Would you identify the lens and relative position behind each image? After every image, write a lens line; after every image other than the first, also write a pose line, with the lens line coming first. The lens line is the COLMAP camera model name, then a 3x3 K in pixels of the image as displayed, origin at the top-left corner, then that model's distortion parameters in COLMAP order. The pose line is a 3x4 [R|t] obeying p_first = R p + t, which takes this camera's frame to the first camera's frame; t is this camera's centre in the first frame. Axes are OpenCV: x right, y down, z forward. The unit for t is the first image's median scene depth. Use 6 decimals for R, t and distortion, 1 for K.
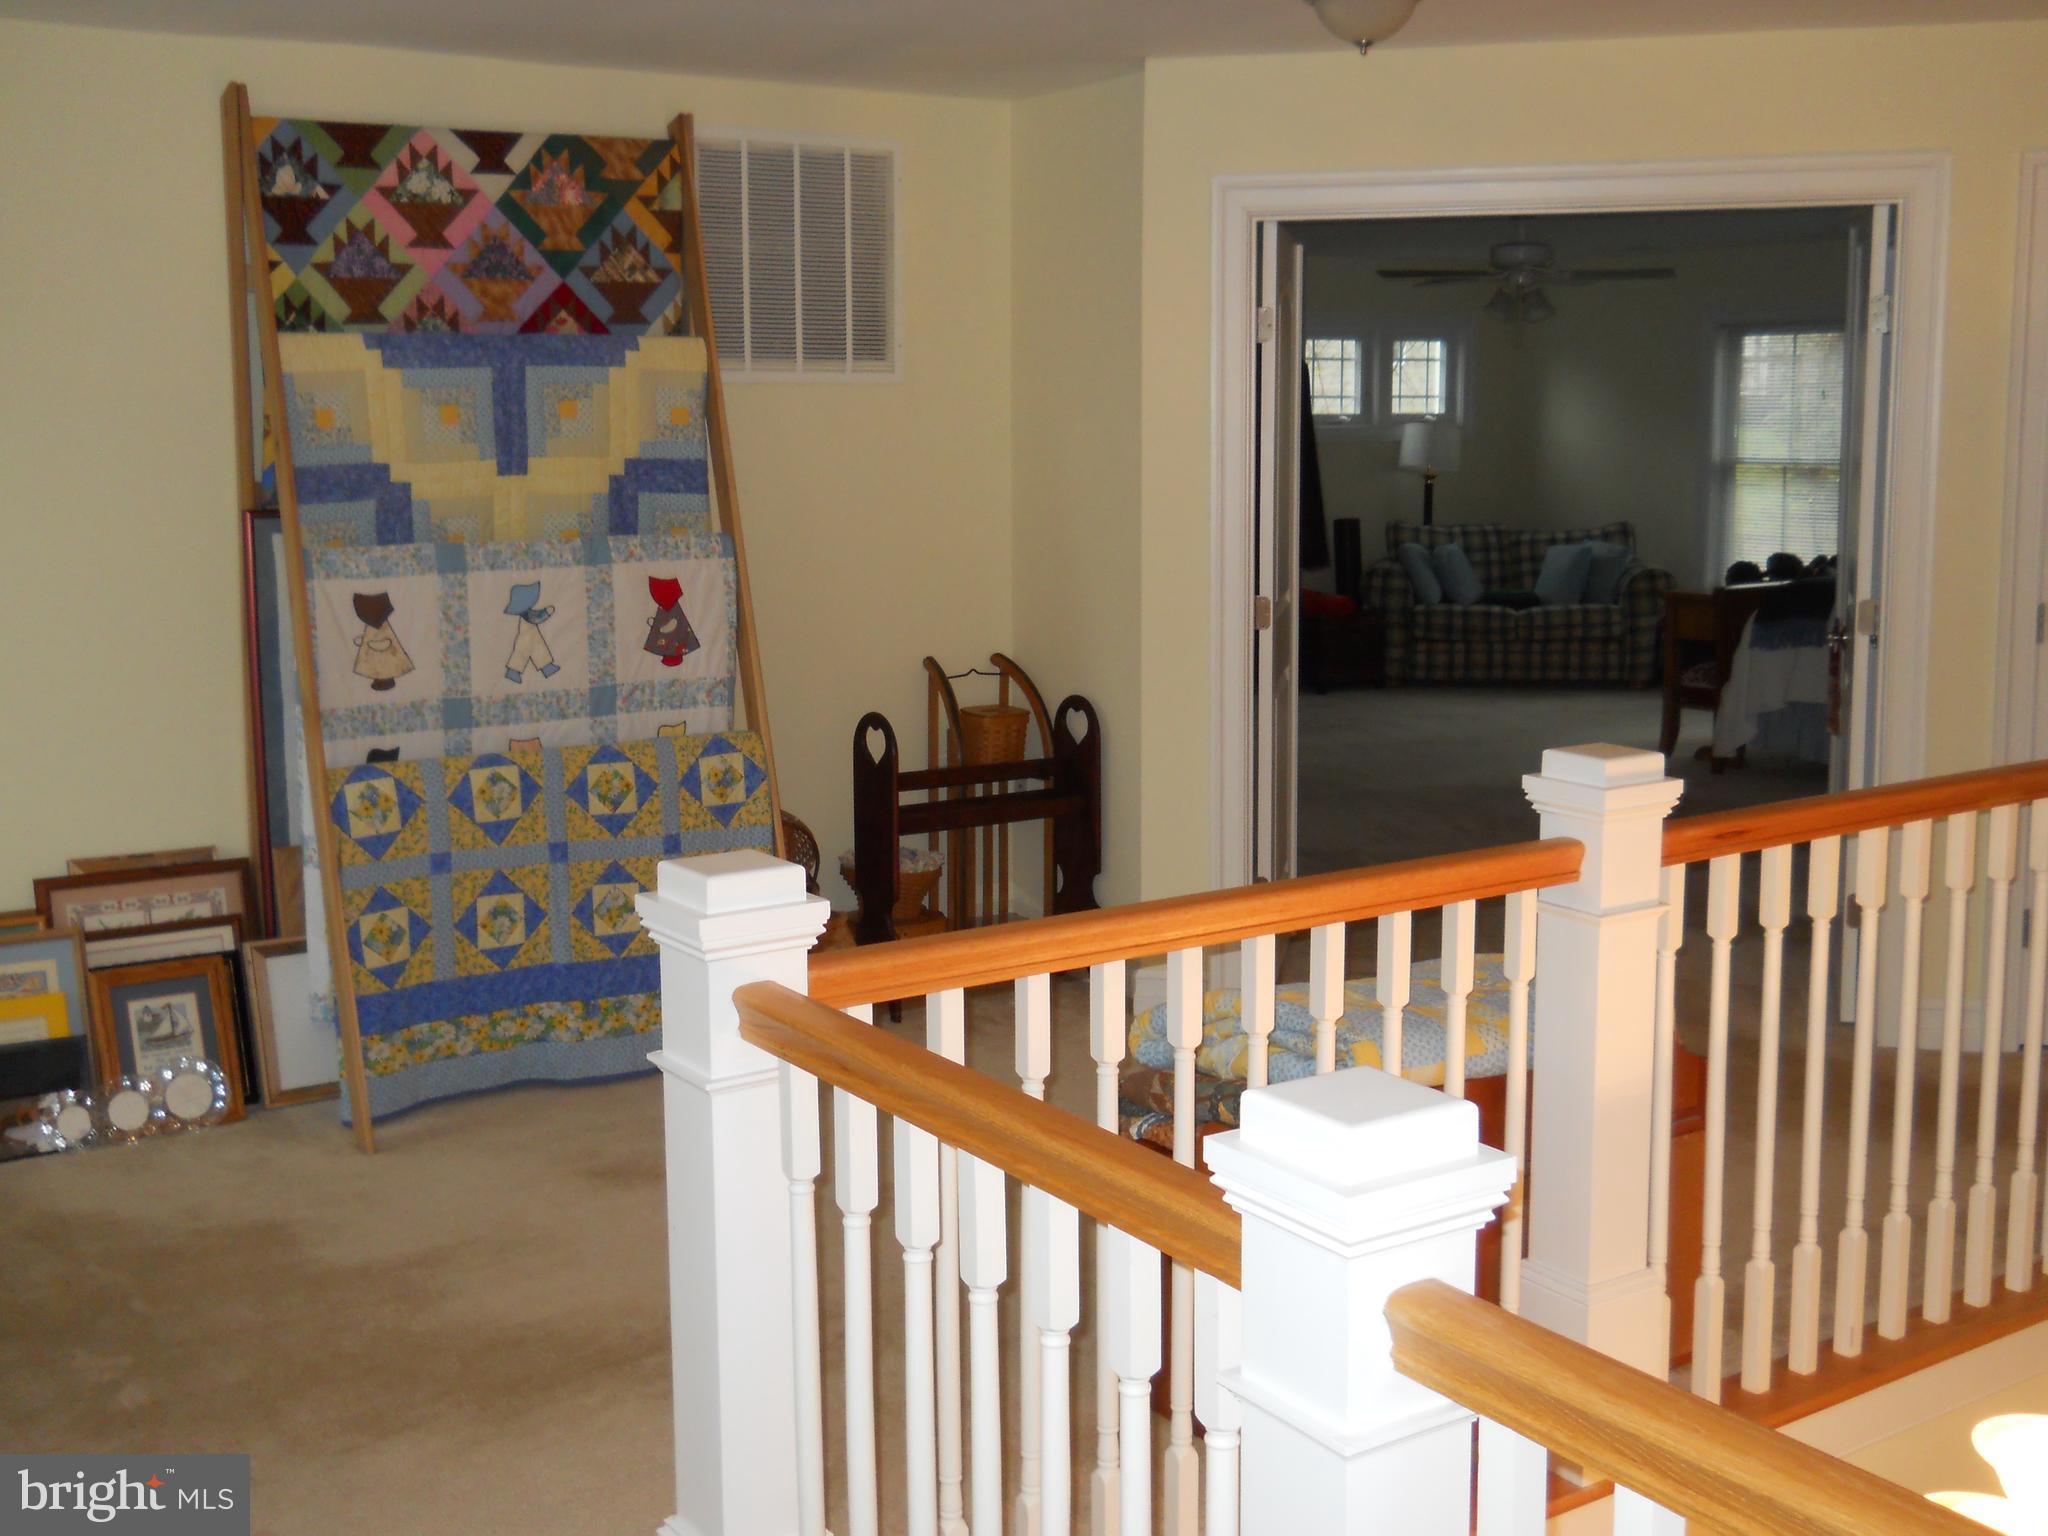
lens RADIAL K [[2229.2, 0, 1029.2], [0, 2229.2, 757.3], [0, 0, 1]] dist [-0.021595, 0.000000]
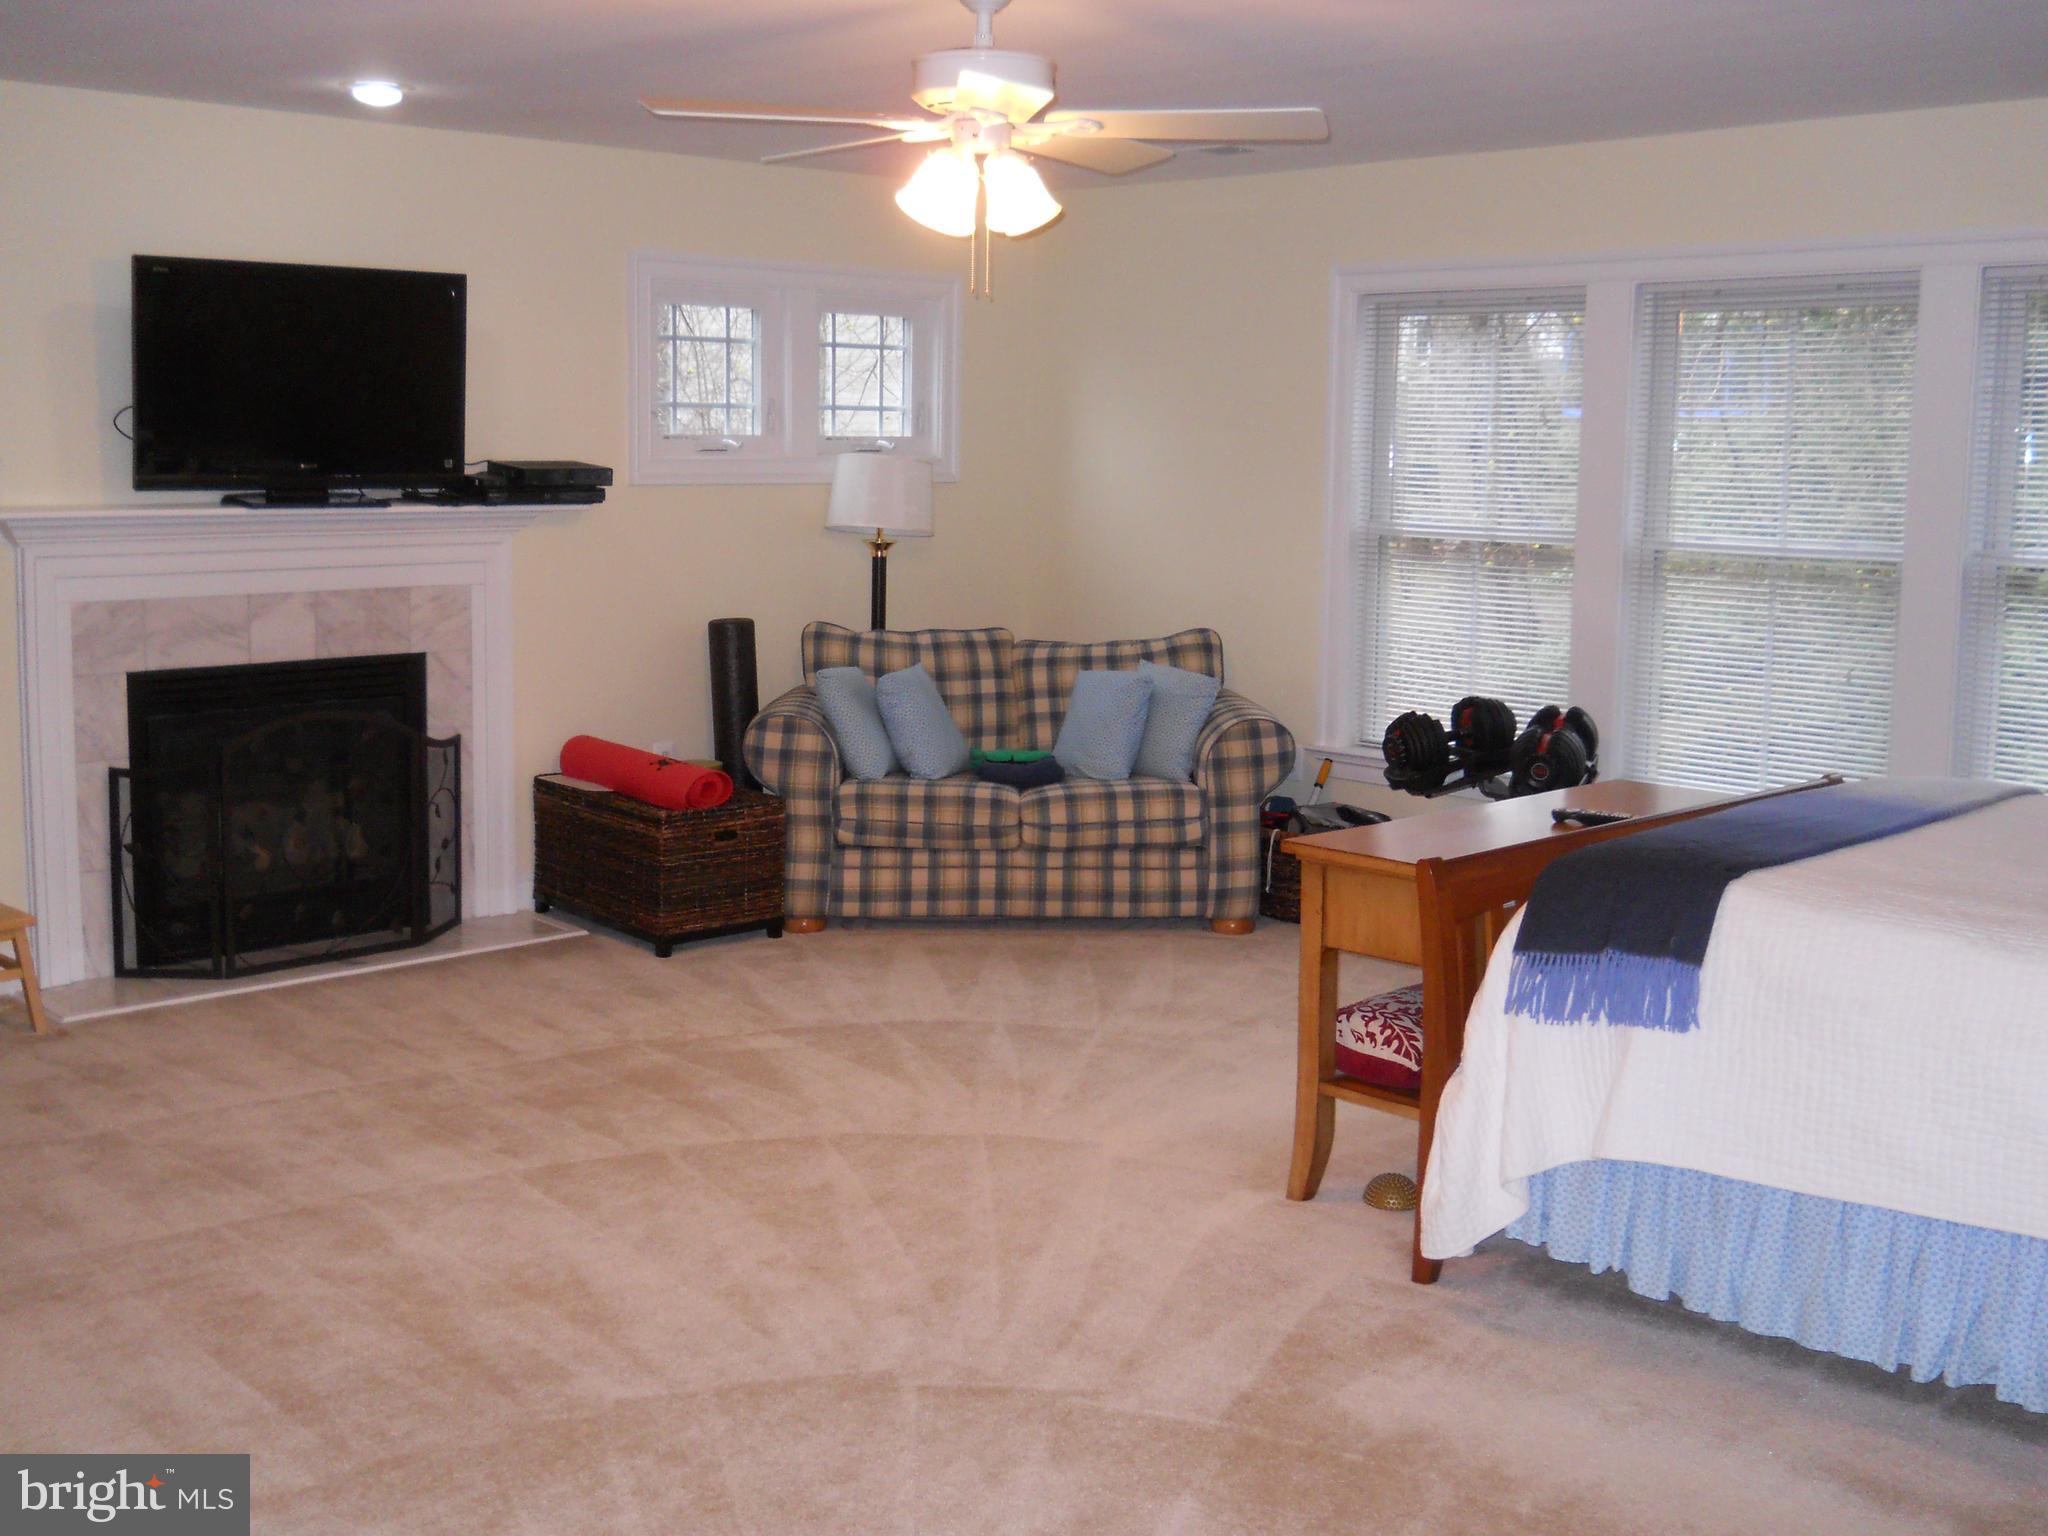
lens RADIAL K [[2229.2, 0, 1017.1], [0, 2229.2, 754.5], [0, 0, 1]] dist [-0.021595, 0.000000]
pose [[0.983311, -0.002274, 0.181918, 0.115682], [0.003627, 0.999968, -0.007106, -0.071525], [-0.181896, 0.007647, 0.983288, 0.447025]]
